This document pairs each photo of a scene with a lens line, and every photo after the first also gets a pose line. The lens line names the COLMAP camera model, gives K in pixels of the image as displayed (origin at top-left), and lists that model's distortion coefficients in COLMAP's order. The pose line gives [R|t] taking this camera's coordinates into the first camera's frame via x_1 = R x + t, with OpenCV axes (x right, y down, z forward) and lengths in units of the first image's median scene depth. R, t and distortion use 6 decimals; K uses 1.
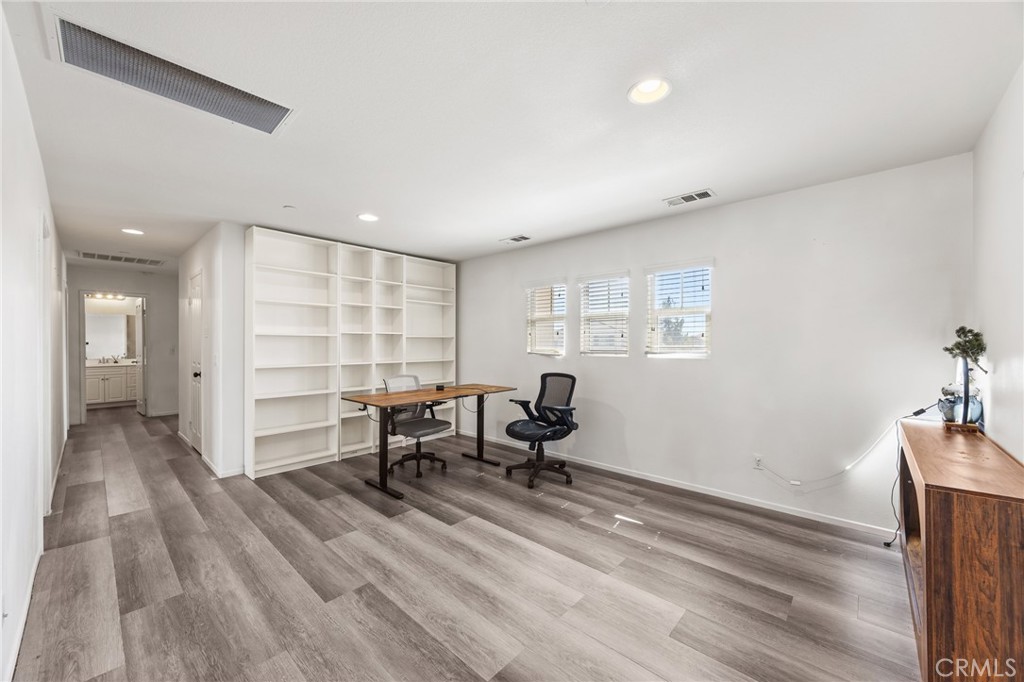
lens RADIAL K [[386.9, 0, 521.7], [0, 386.9, 340.5], [0, 0, 1]] dist [-0.005566, 0.000552]
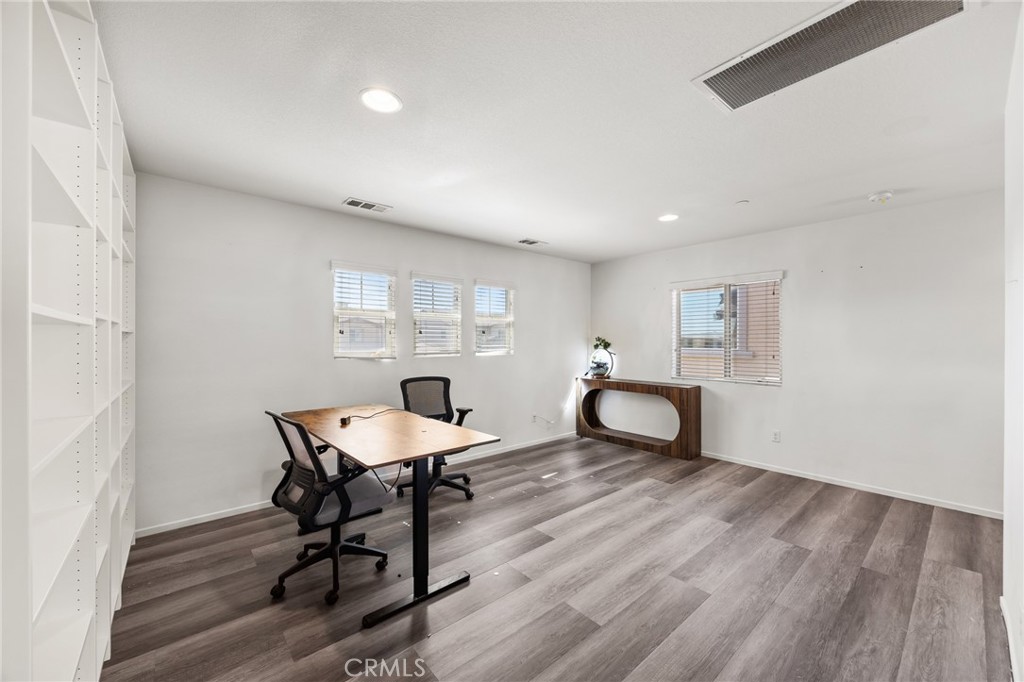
lens RADIAL K [[386.9, 0, 515.4], [0, 386.9, 338.1], [0, 0, 1]] dist [-0.005566, 0.000552]
pose [[0.139581, 0.009707, 0.990163, -0.832881], [-0.005027, 0.999946, -0.009094, -0.000703], [-0.990198, -0.003708, 0.139622, 0.709113]]
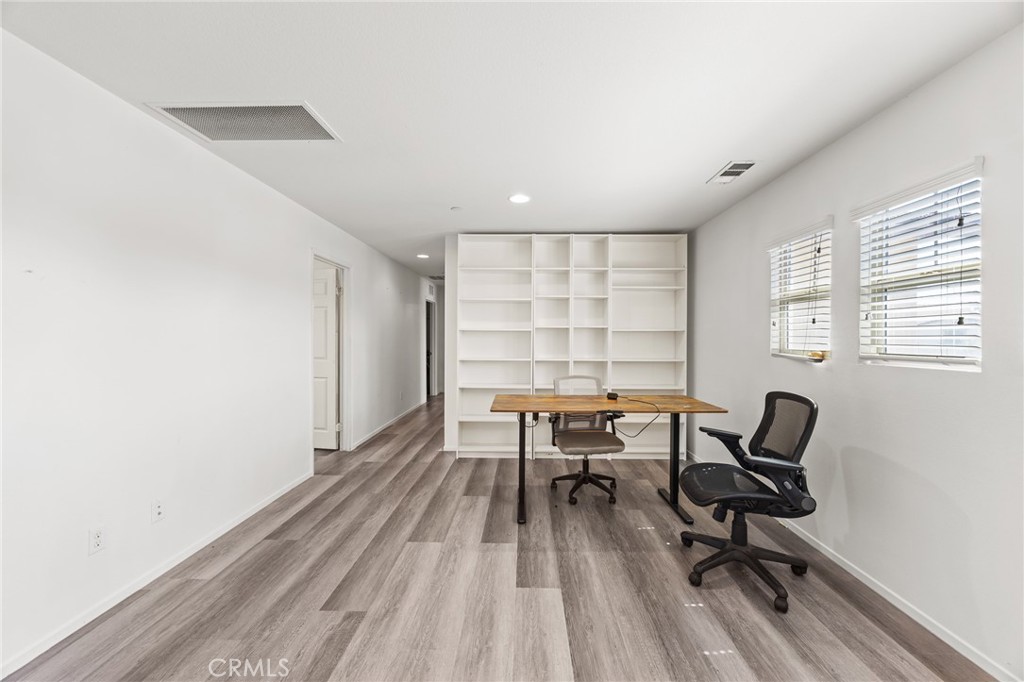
lens RADIAL K [[386.9, 0, 520.4], [0, 386.9, 337.0], [0, 0, 1]] dist [-0.005566, 0.000552]
pose [[0.655189, -0.000169, -0.755465, 0.272152], [0.000729, 1.000000, 0.000408, 0.004965], [0.755465, -0.000818, 0.655188, 0.387596]]
